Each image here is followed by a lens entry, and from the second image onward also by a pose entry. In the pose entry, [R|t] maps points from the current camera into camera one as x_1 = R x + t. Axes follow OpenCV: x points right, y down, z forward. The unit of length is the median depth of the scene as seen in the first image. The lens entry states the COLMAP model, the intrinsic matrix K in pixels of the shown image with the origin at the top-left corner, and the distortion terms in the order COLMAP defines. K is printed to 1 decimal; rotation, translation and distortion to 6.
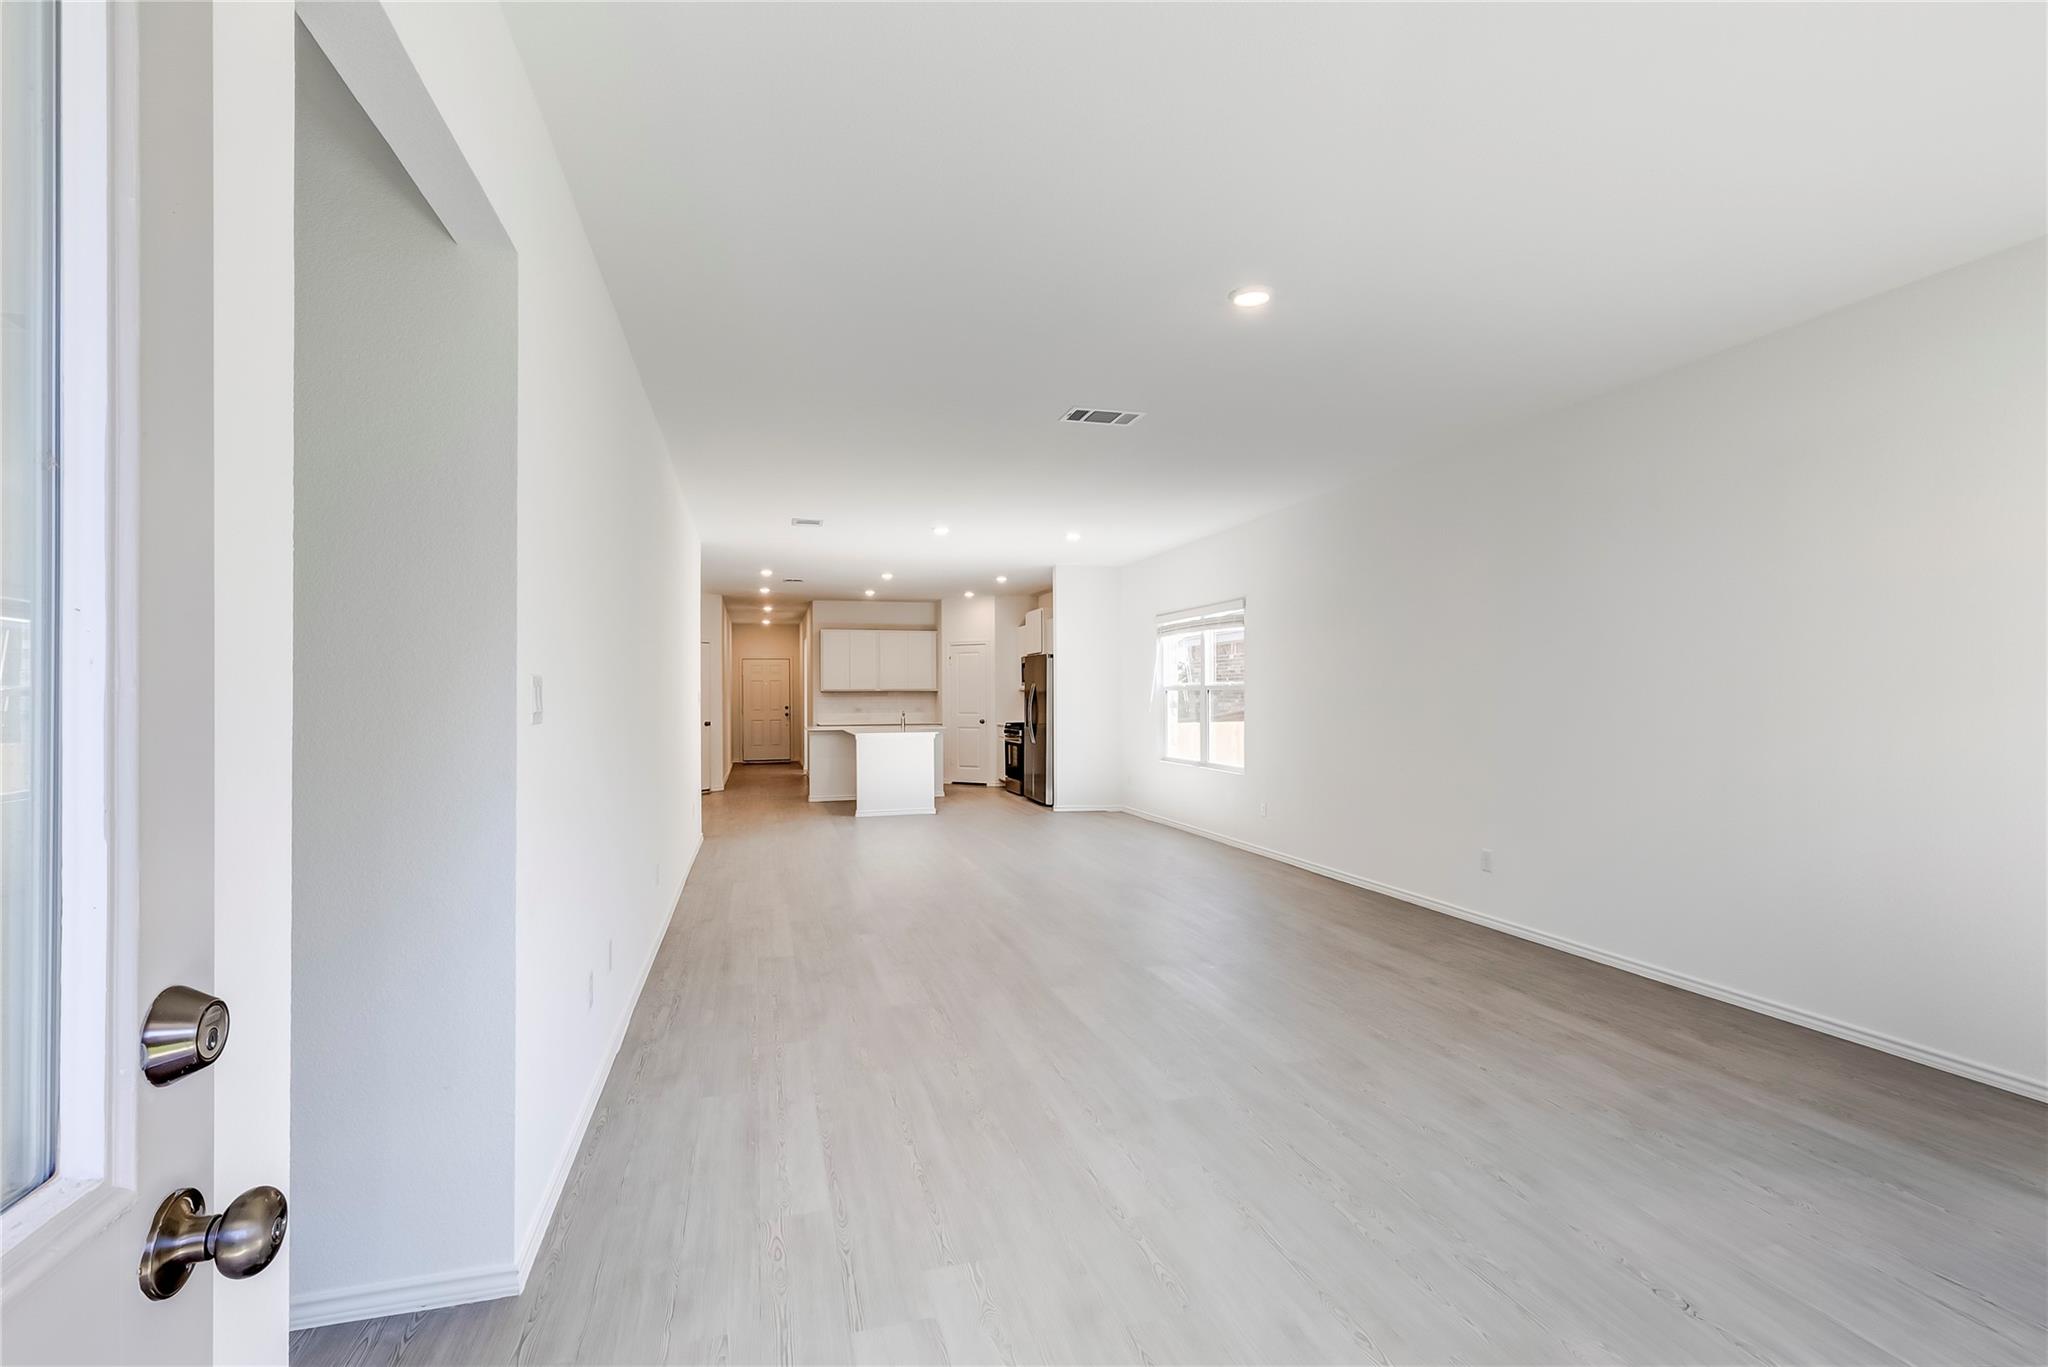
lens RADIAL K [[927.9, 0, 1029.3], [0, 927.9, 689.2], [0, 0, 1]] dist [0.003756, 0.000277]
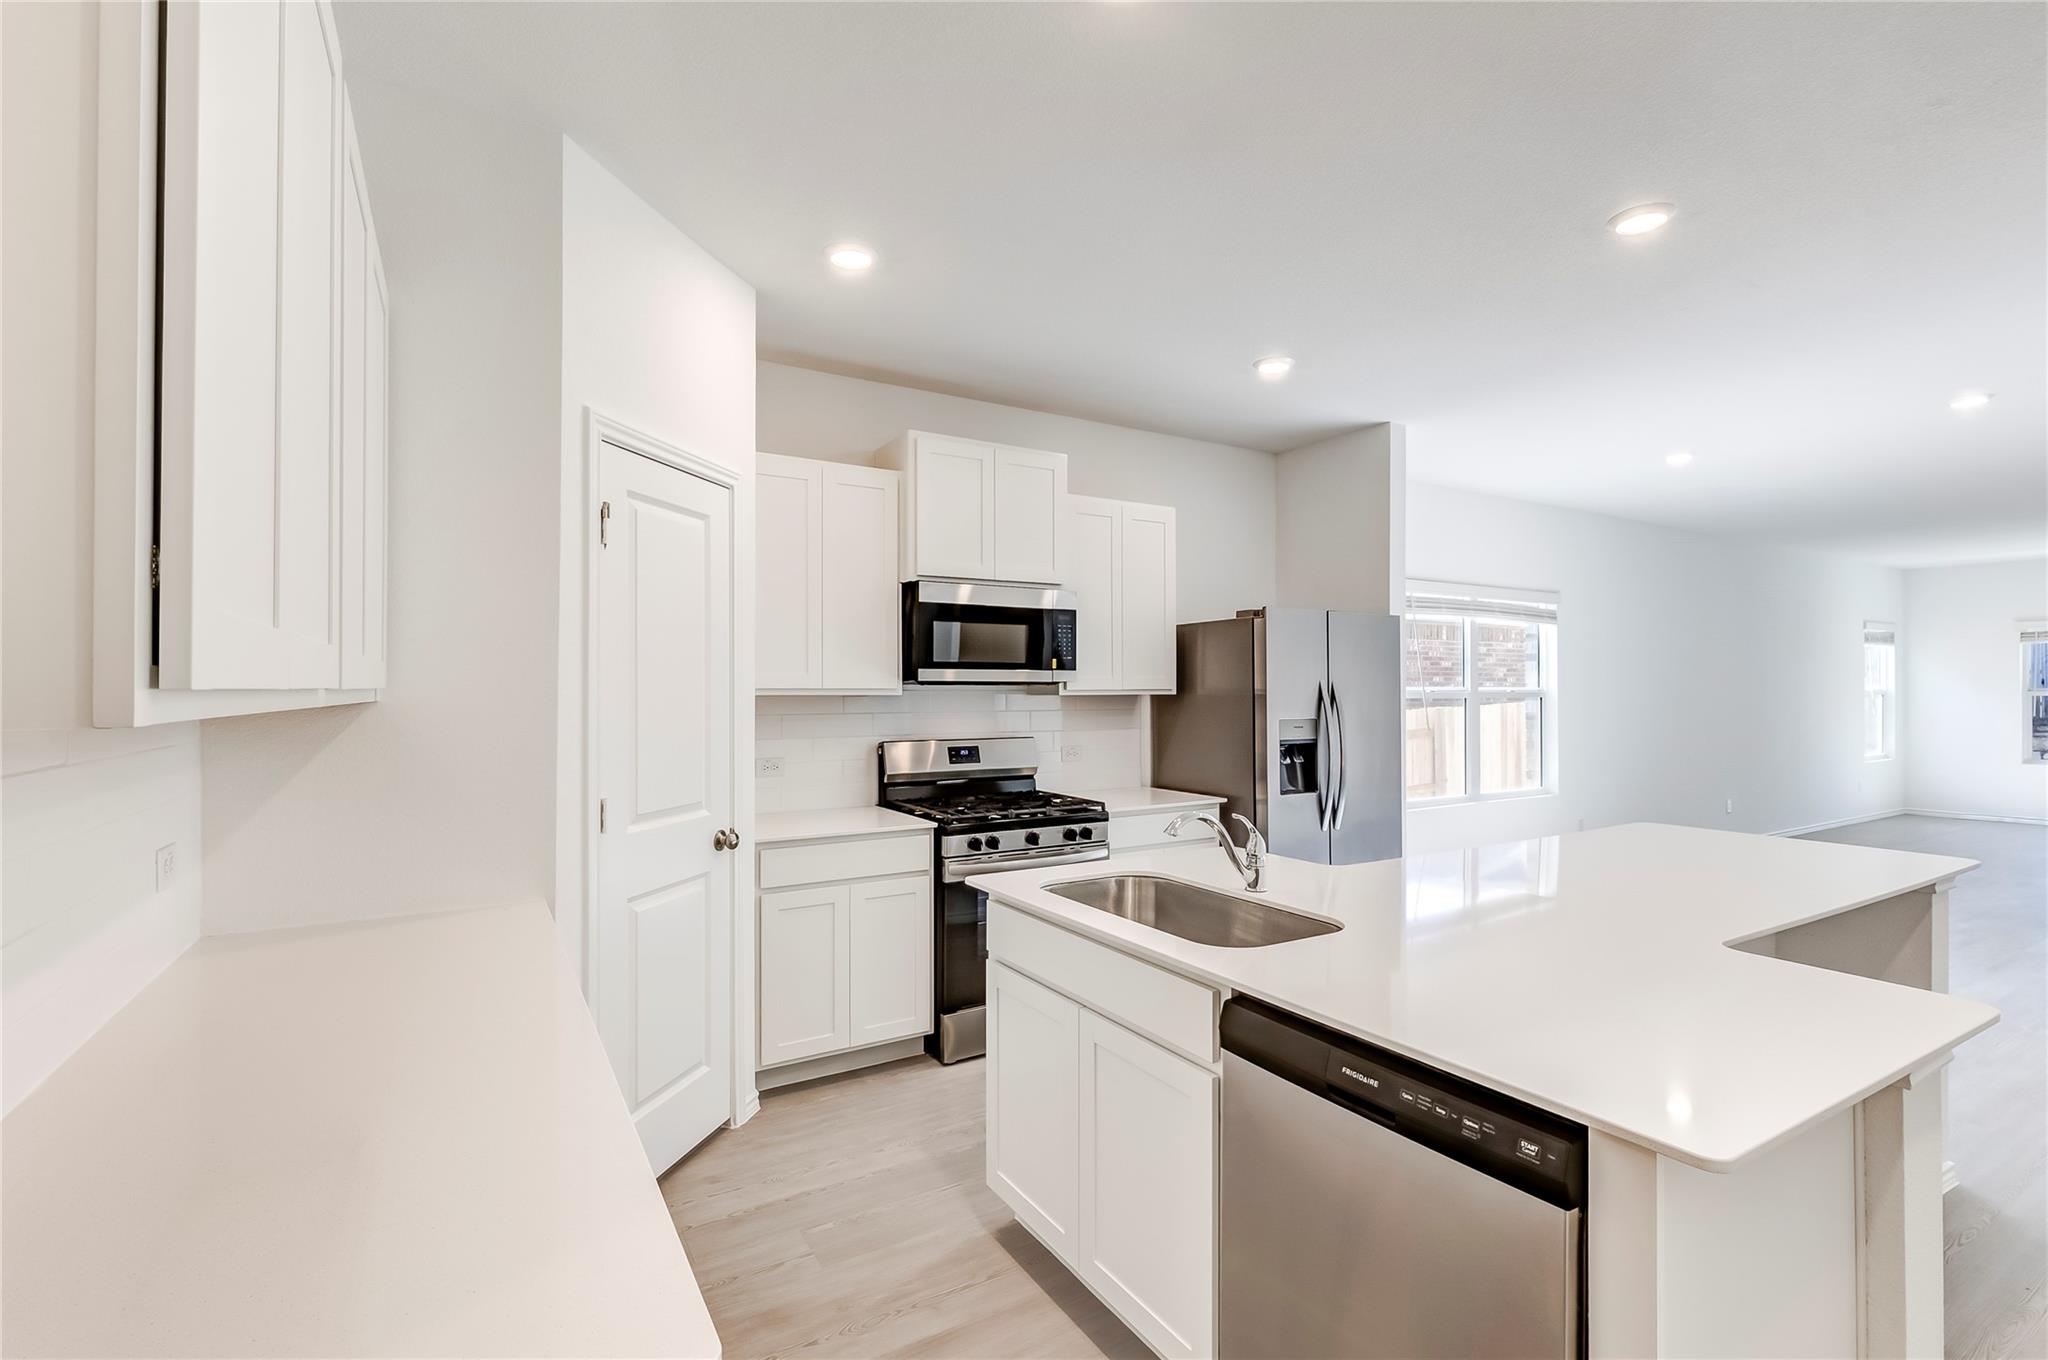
lens RADIAL K [[927.9, 0, 1029.3], [0, 927.9, 685.7], [0, 0, 1]] dist [0.003756, 0.000277]
pose [[-0.258893, 0.008741, 0.965866, -0.366839], [-0.003927, 0.999941, -0.010103, 0.000676], [-0.965898, -0.006409, -0.258843, 1.300775]]
